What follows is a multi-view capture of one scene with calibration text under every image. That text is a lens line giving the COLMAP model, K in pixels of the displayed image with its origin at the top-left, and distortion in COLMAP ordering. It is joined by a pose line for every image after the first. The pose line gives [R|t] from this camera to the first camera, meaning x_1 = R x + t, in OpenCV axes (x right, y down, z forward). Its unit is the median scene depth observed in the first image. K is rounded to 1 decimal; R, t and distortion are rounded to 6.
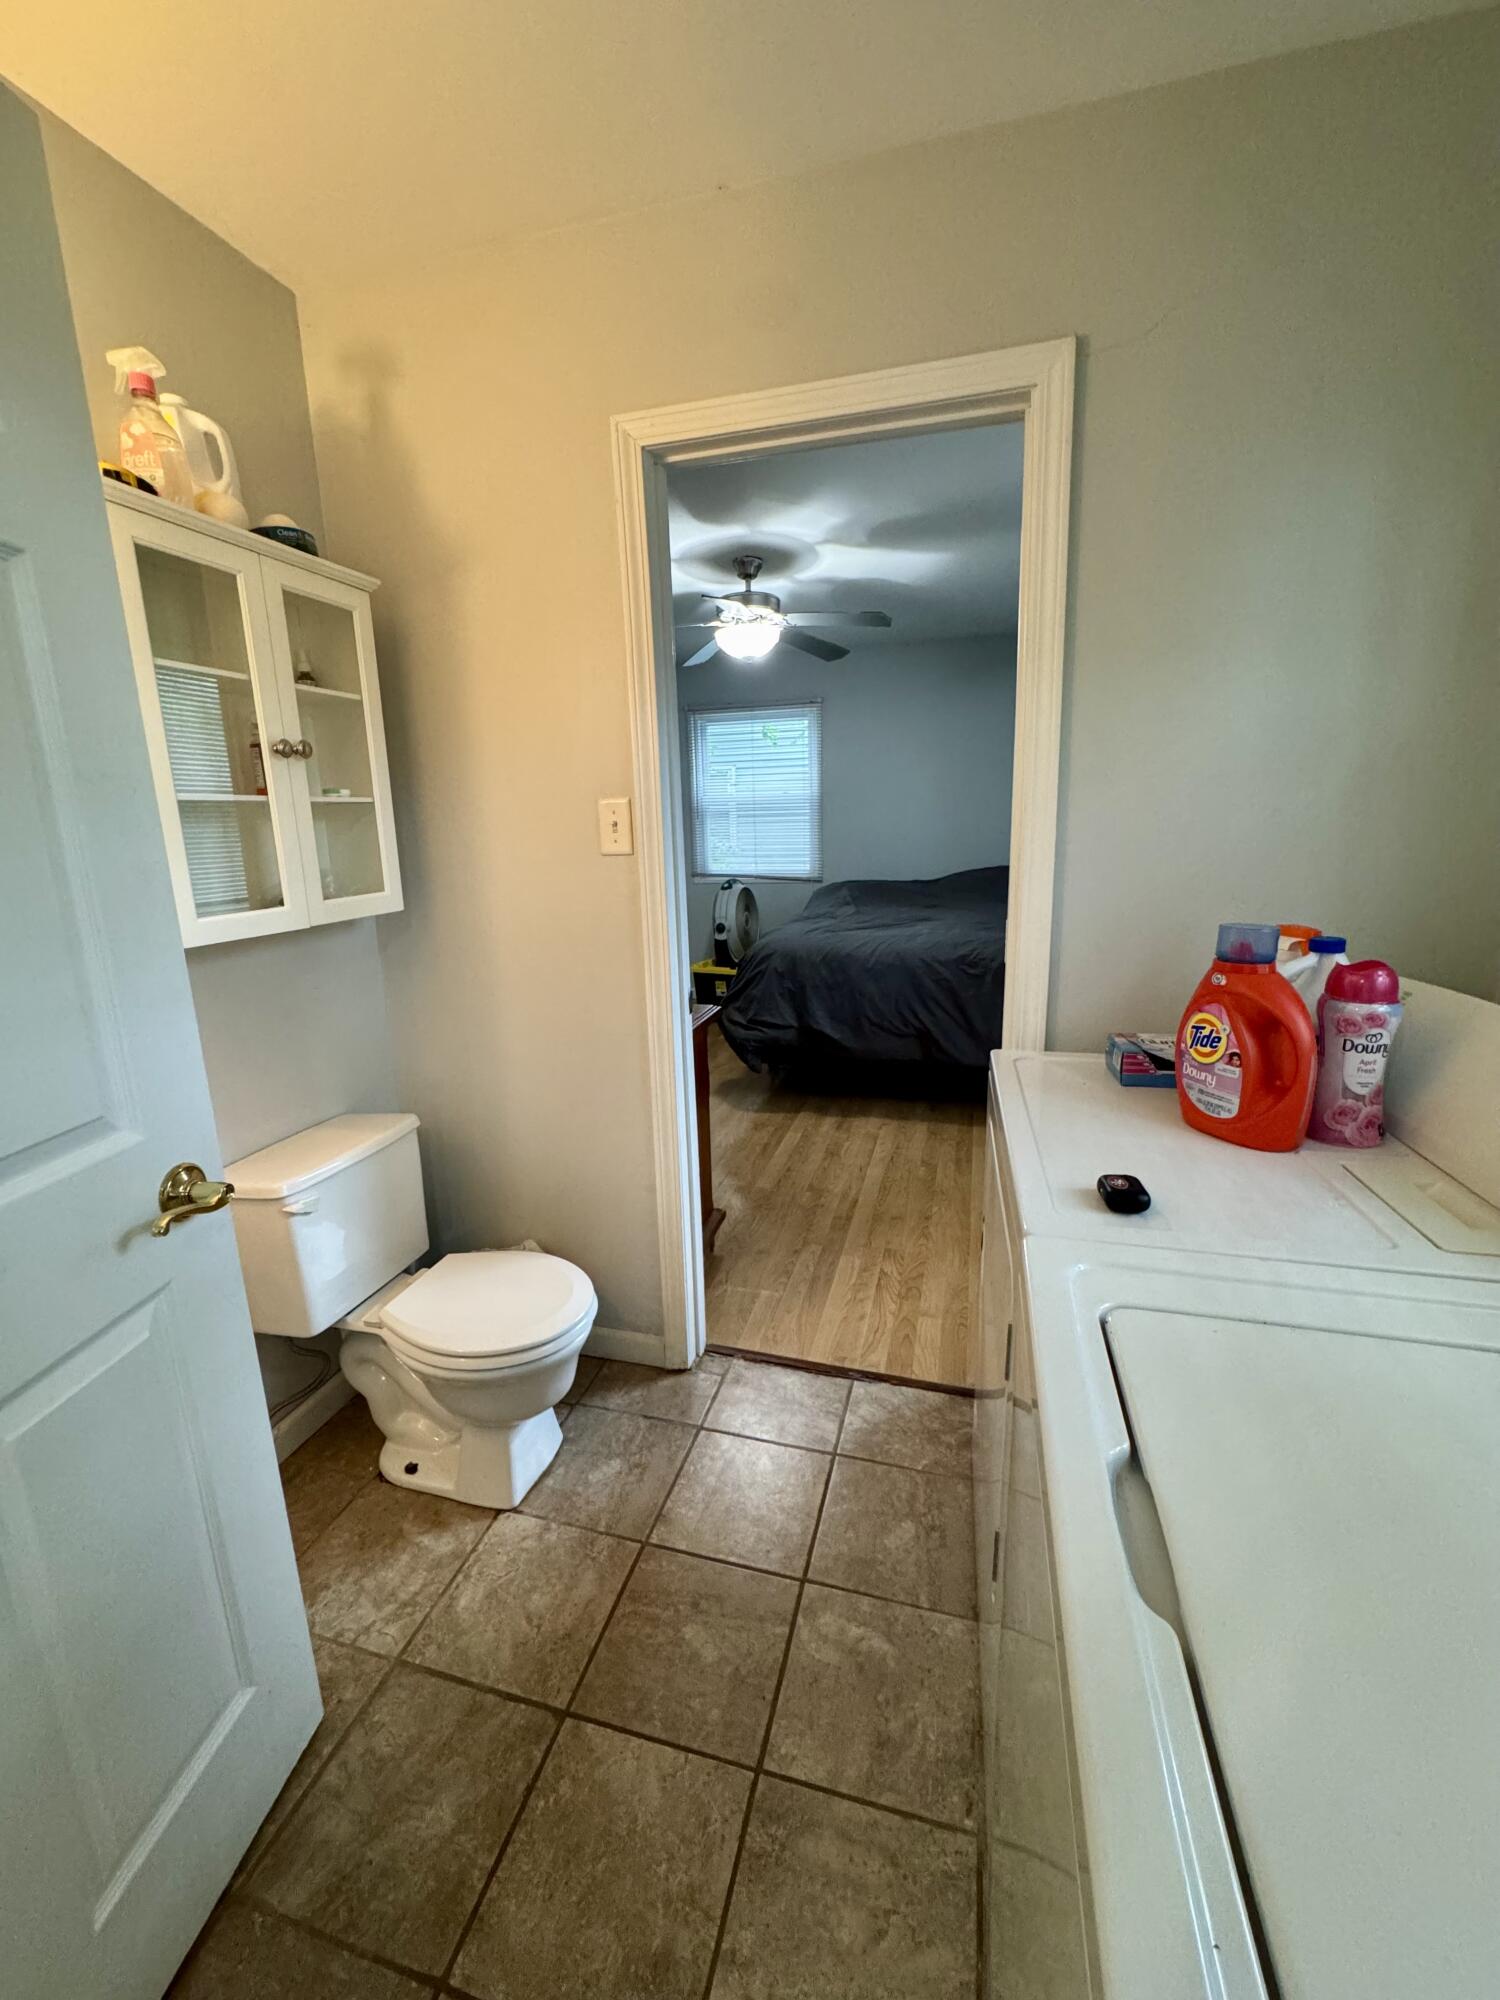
lens RADIAL K [[796.7, 0, 750.0], [0, 796.7, 1000.0], [0, 0, 1]] dist [-0.006072, 0.000547]
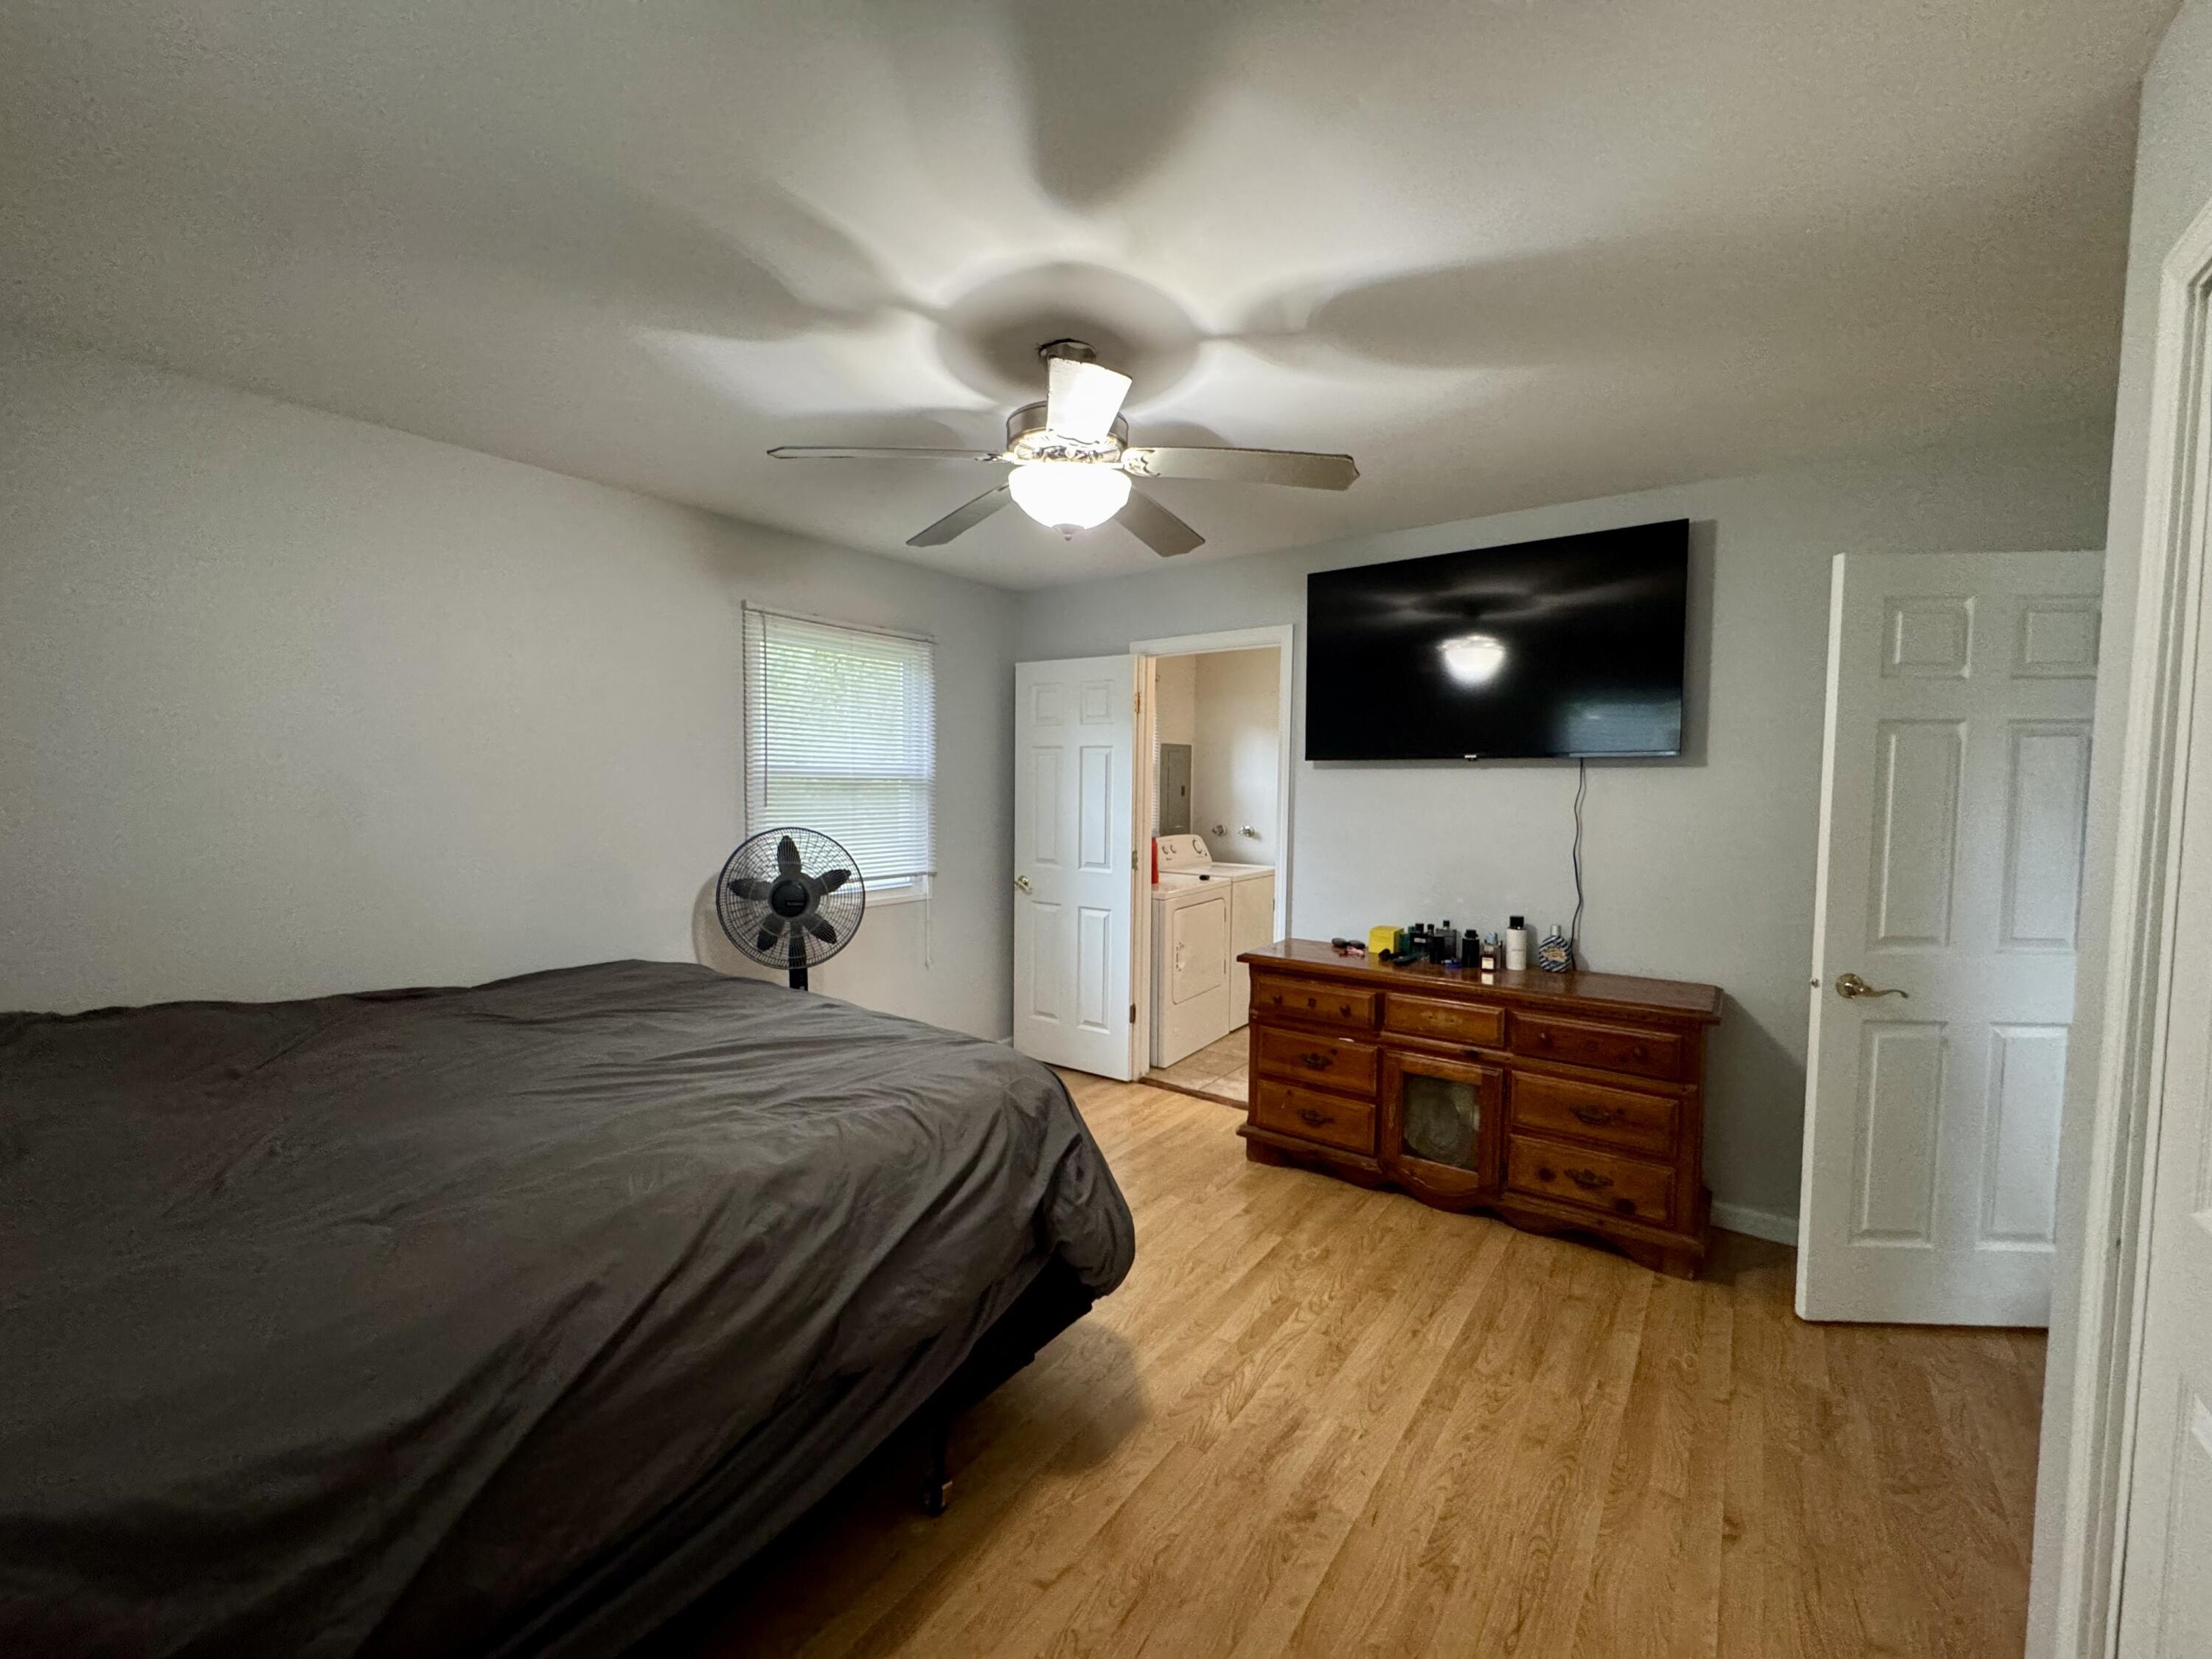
lens RADIAL K [[881.2, 0, 1106.0], [0, 881.2, 829.5], [0, 0, 1]] dist [-0.006072, 0.000547]
pose [[-0.933033, -0.006583, 0.359731, -0.245923], [0.089329, 0.964288, 0.249337, -0.378852], [-0.348526, 0.264774, -0.899124, 1.569143]]
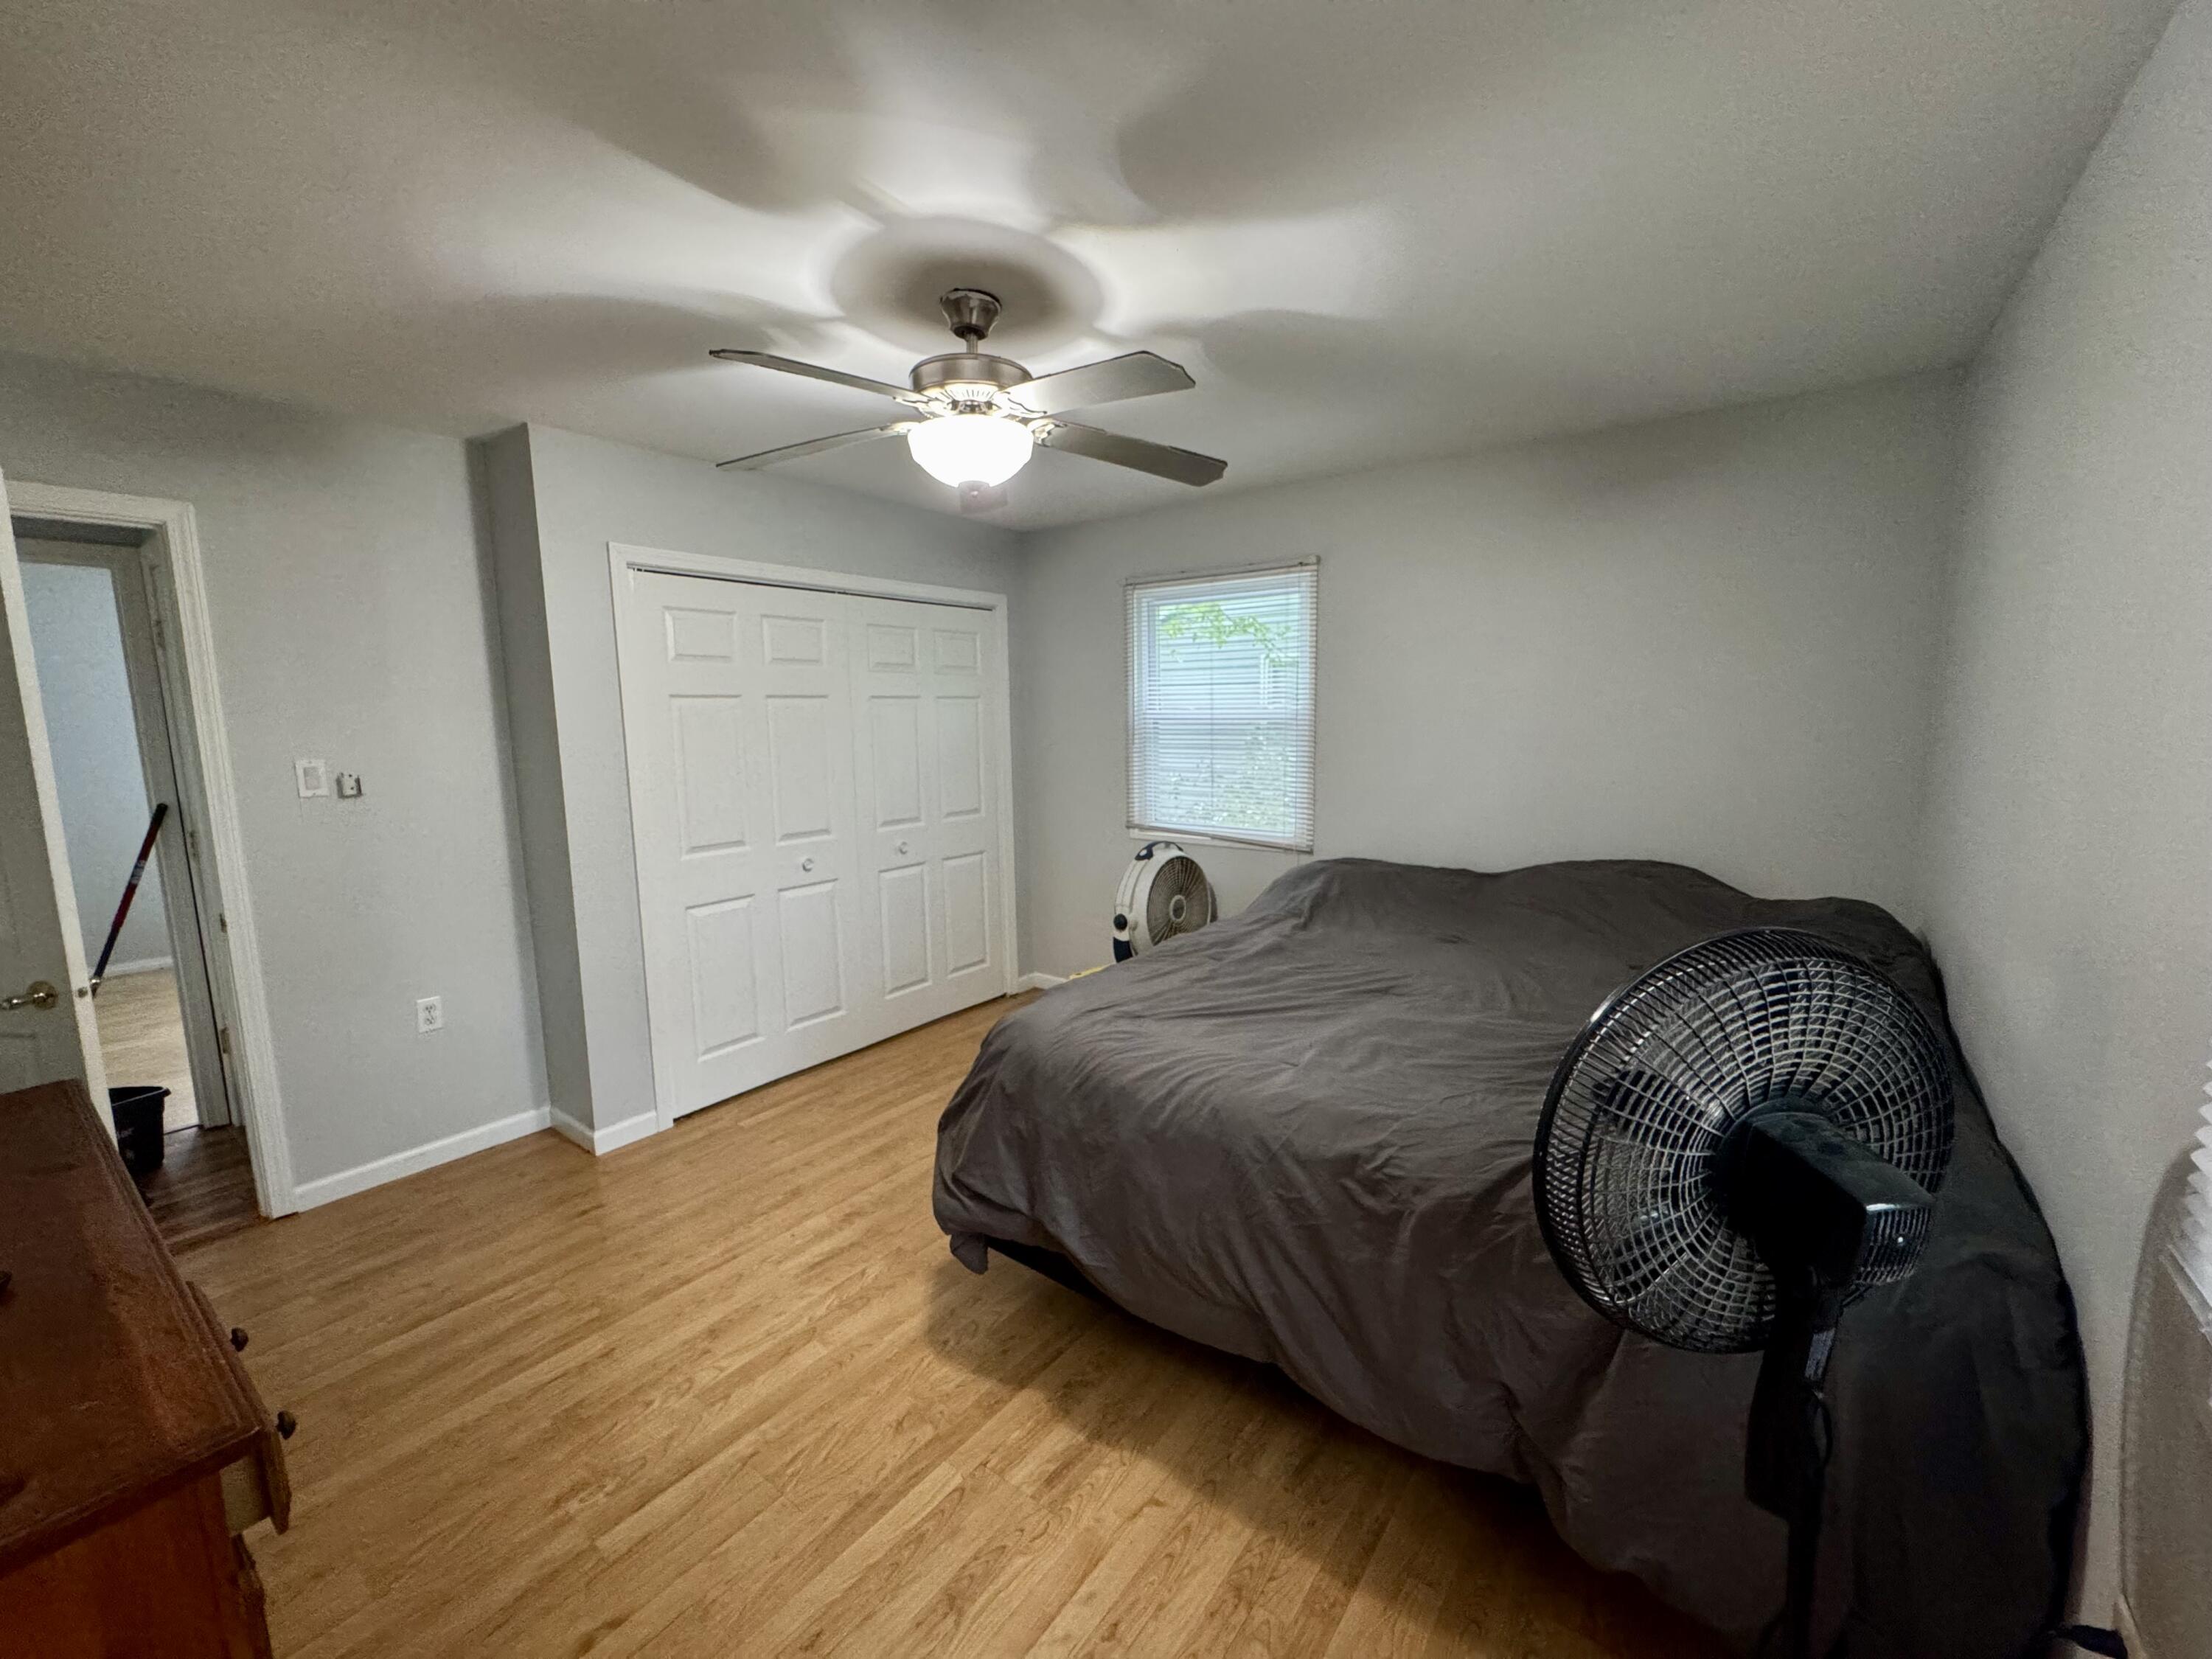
lens RADIAL K [[881.2, 0, 1106.0], [0, 881.2, 829.5], [0, 0, 1]] dist [-0.006072, 0.000547]
pose [[0.930793, 0.060717, -0.360470, 0.293297], [-0.088669, 0.994161, -0.061503, -0.176455], [0.354631, 0.089209, 0.930741, 0.507797]]
